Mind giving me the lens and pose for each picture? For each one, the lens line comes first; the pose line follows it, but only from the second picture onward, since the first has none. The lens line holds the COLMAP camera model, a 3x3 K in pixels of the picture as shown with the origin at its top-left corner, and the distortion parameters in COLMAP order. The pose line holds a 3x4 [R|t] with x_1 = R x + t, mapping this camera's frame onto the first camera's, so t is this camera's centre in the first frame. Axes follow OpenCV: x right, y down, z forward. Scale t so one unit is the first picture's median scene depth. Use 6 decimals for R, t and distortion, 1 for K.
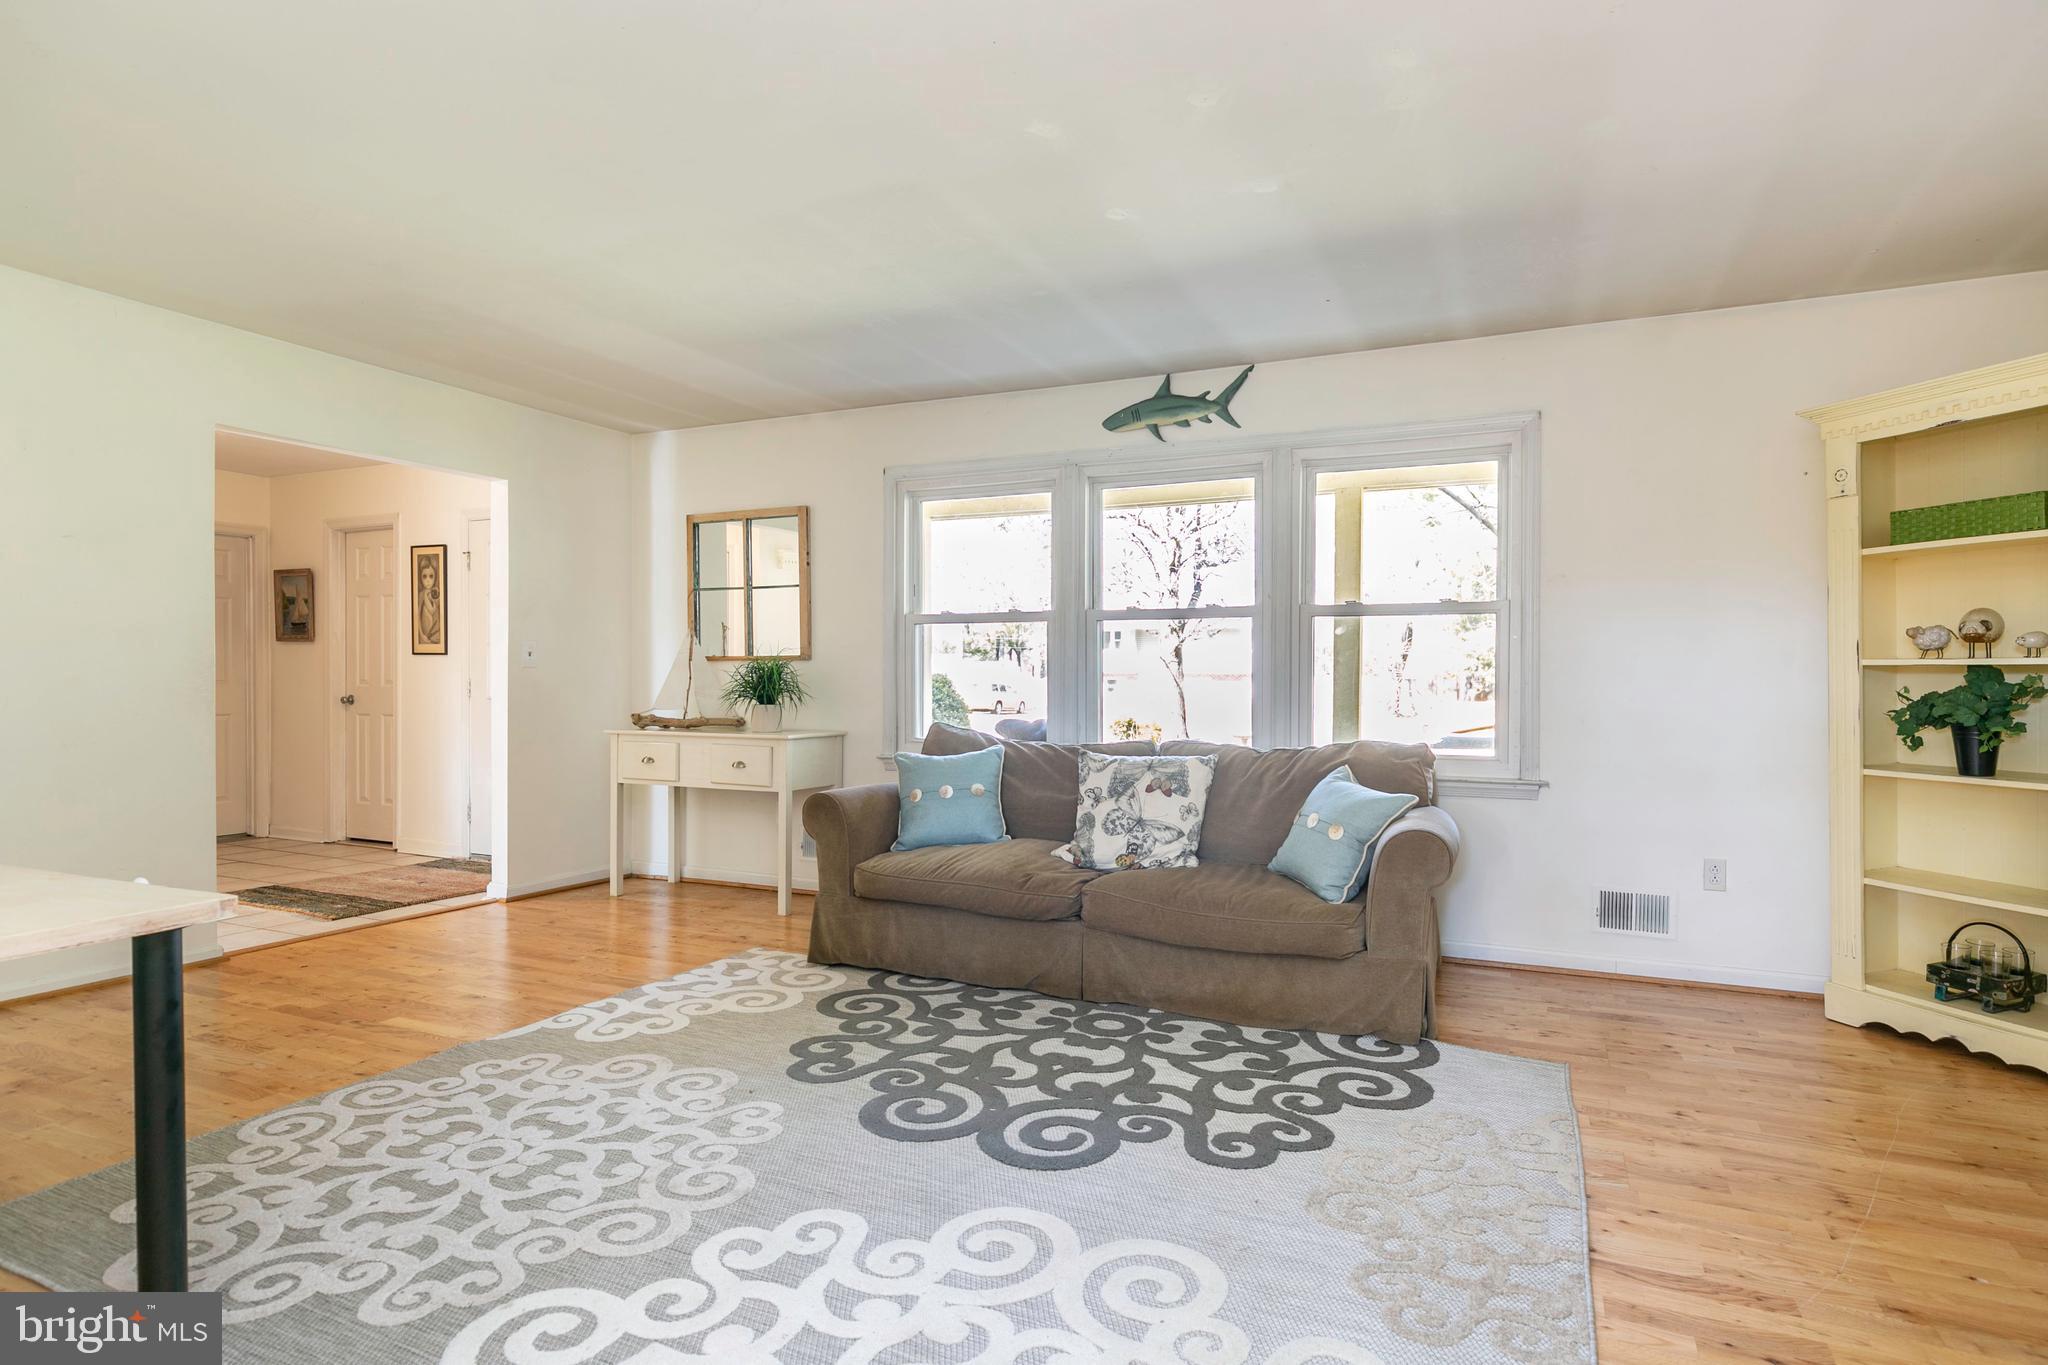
lens RADIAL K [[1053.2, 0, 1088.3], [0, 1053.2, 691.8], [0, 0, 1]] dist [-0.001062, -0.001391]
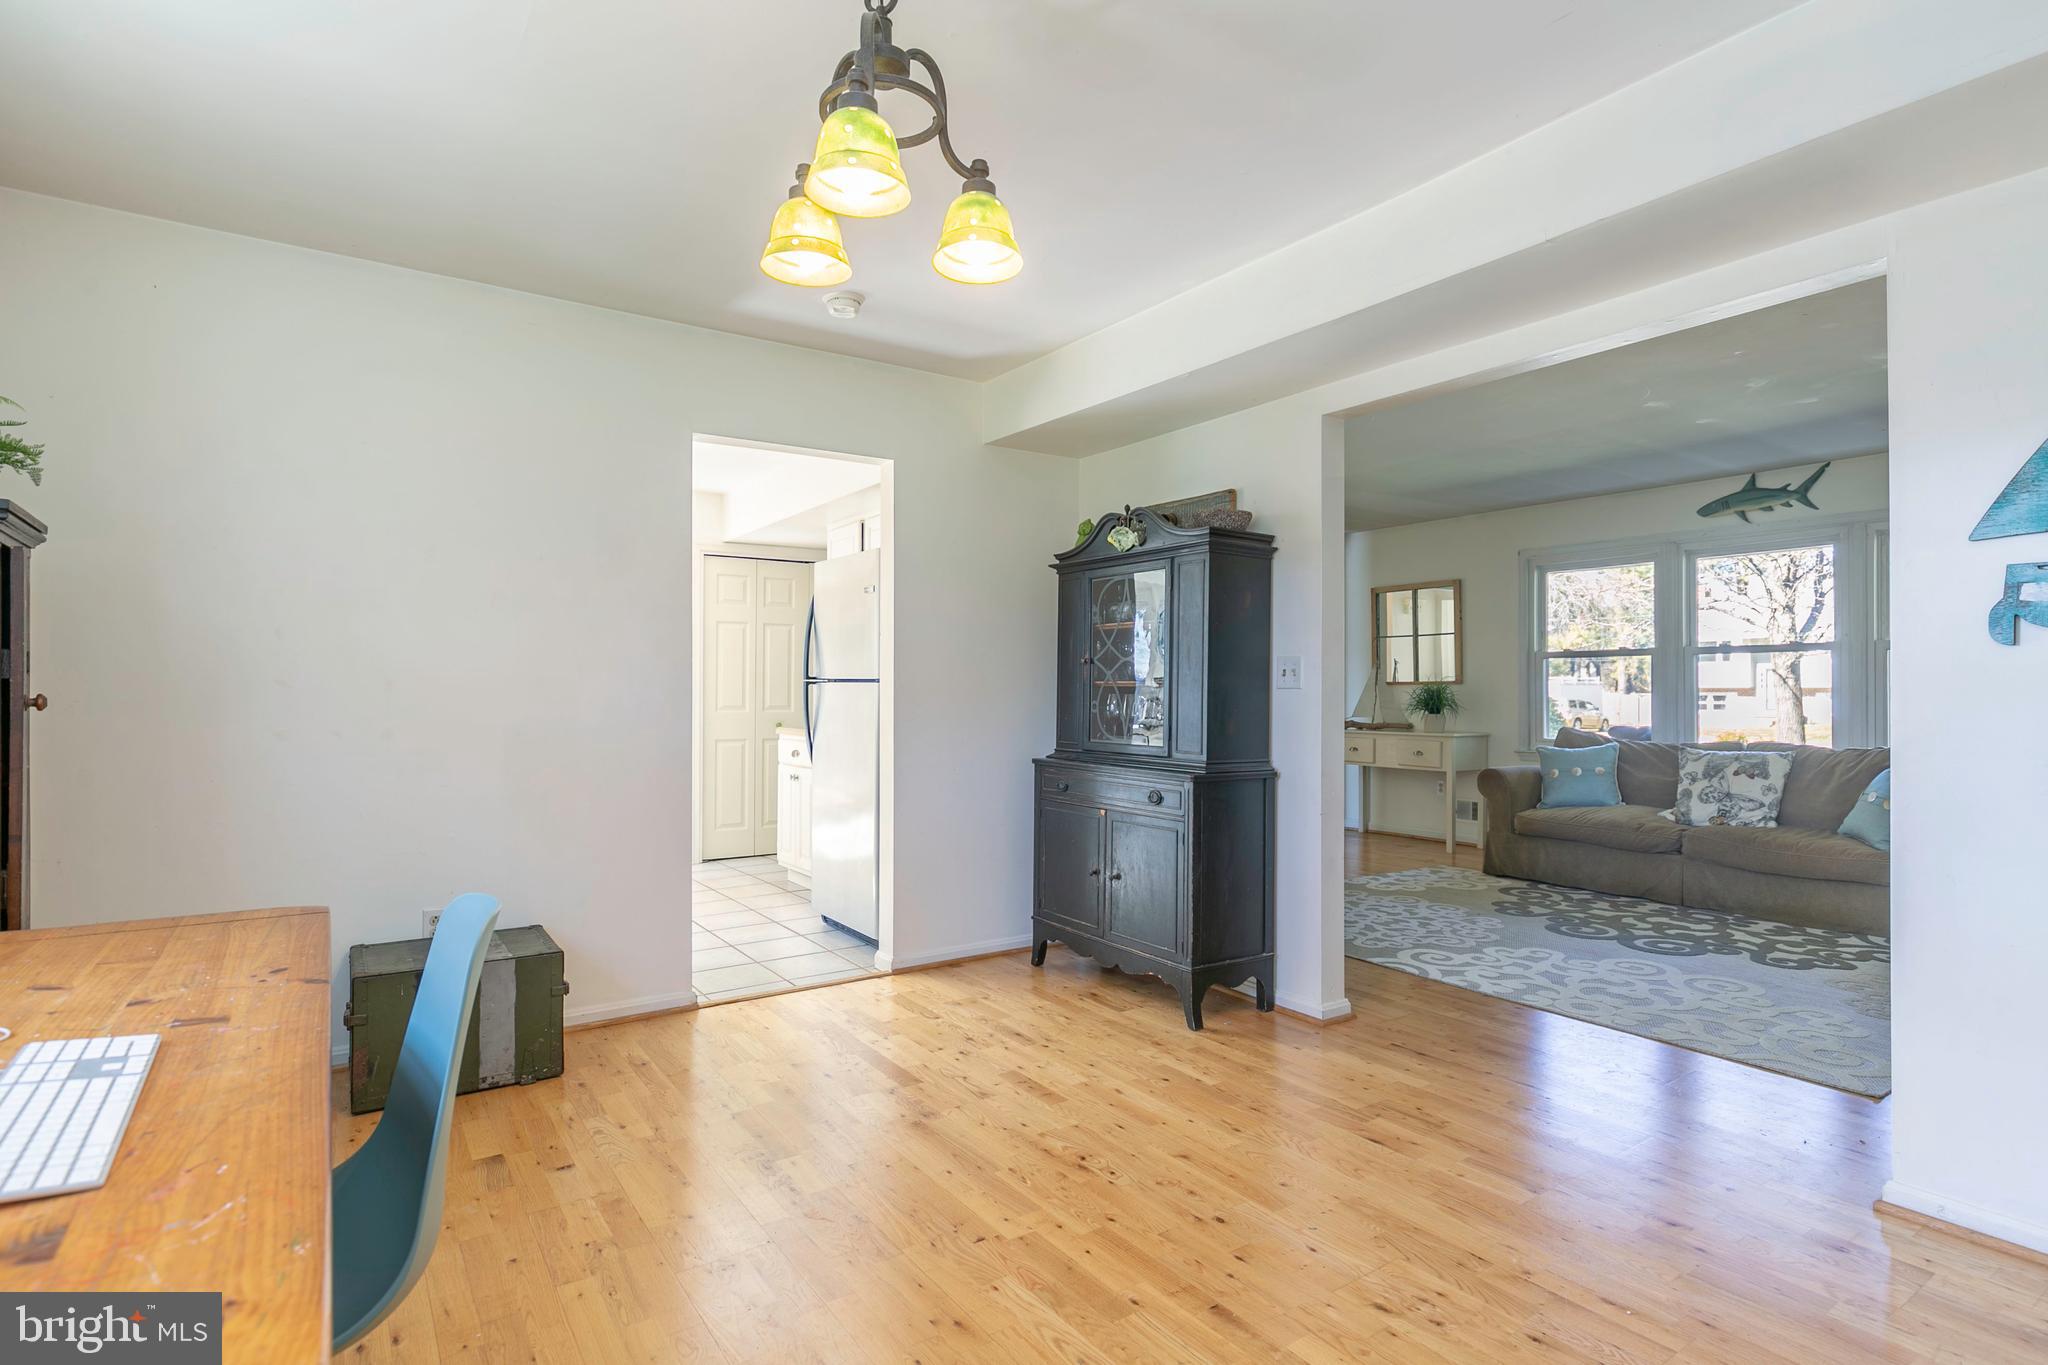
lens RADIAL K [[1053.2, 0, 1023.6], [0, 1053.2, 684.7], [0, 0, 1]] dist [-0.001062, -0.001391]
pose [[0.845000, -0.007002, -0.534721, 0.004571], [-0.004443, 0.999788, -0.020112, 0.003865], [0.534748, 0.019370, 0.844790, -0.760456]]
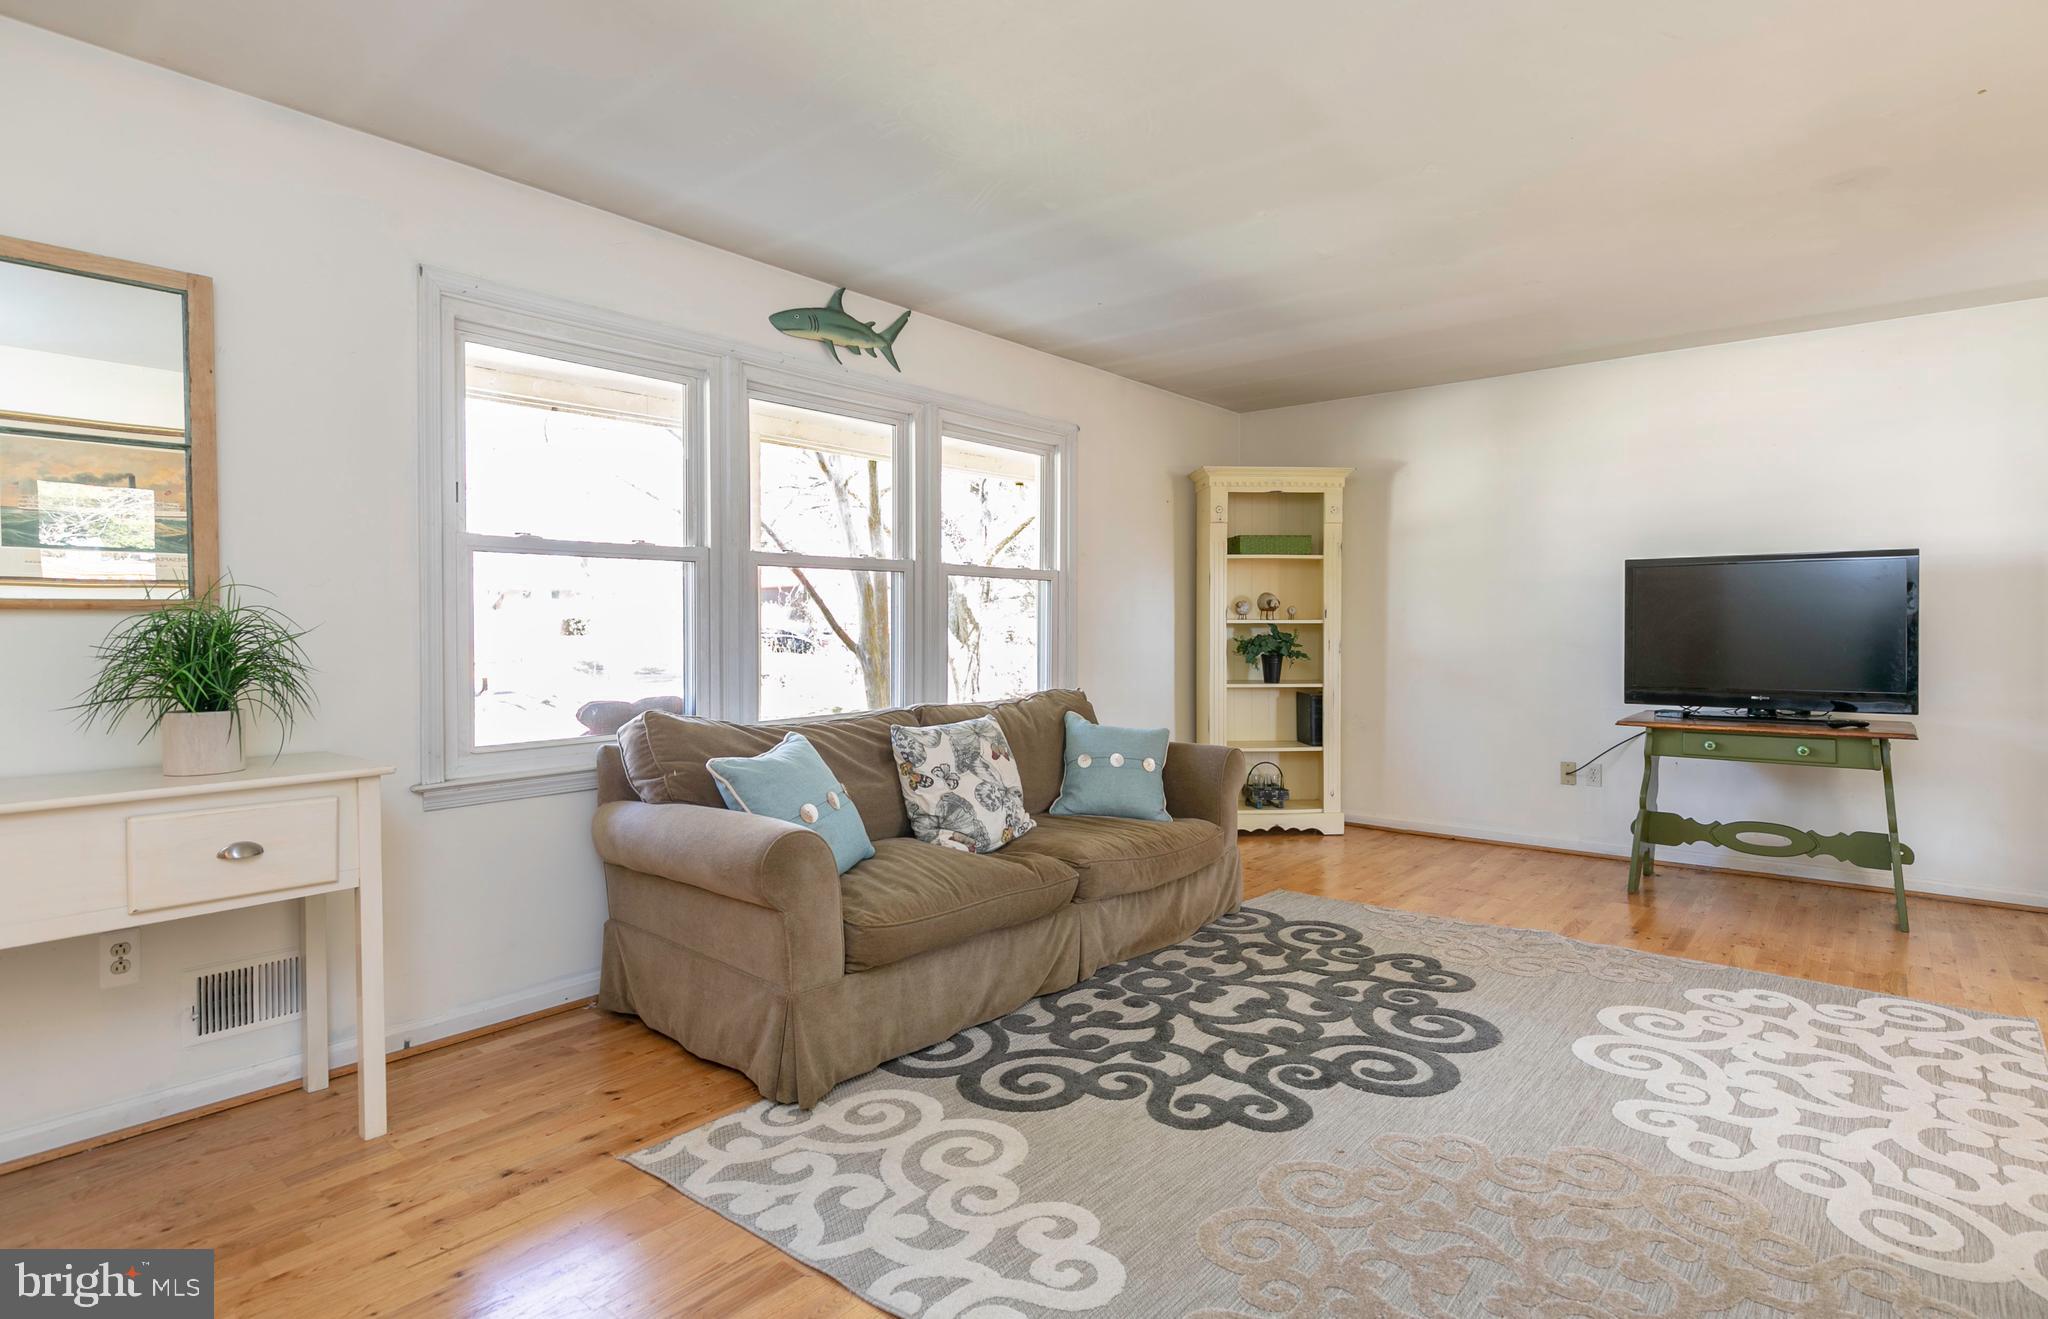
lens RADIAL K [[1040.7, 0, 1025.4], [0, 1040.7, 640.9], [0, 0, 1]] dist [-0.005804, 0.000673]
pose [[0.282234, -0.019618, 0.959145, -0.830606], [0.016473, 0.999743, 0.015601, -0.024487], [-0.959204, 0.011397, 0.282485, 0.719977]]
